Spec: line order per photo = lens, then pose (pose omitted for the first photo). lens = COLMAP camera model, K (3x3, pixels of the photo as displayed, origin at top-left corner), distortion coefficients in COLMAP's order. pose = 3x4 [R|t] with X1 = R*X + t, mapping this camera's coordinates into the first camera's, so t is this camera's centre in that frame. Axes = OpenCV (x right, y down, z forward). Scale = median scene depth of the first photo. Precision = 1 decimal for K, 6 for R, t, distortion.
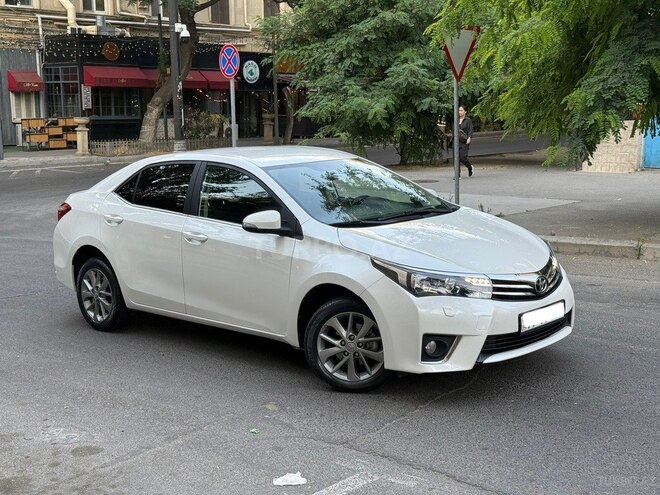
lens RADIAL K [[1186.7, 0, 309.3], [0, 1186.7, 247.0], [0, 0, 1]] dist [0.164106, -0.193834]
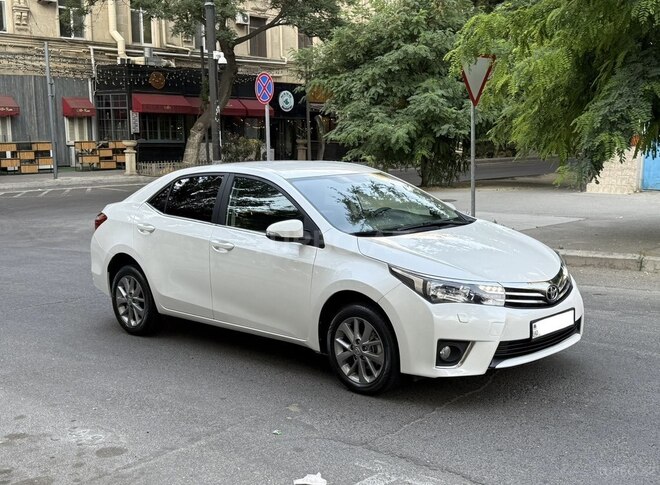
lens RADIAL K [[1284.3, 0, 330.5], [0, 1284.3, 268.2], [0, 0, 1]] dist [0.359543, -2.215007]
pose [[0.999930, 0.004230, 0.011049, -0.017742], [-0.004445, 0.999799, 0.019543, -0.014143], [-0.010964, -0.019591, 0.999748, -0.170362]]
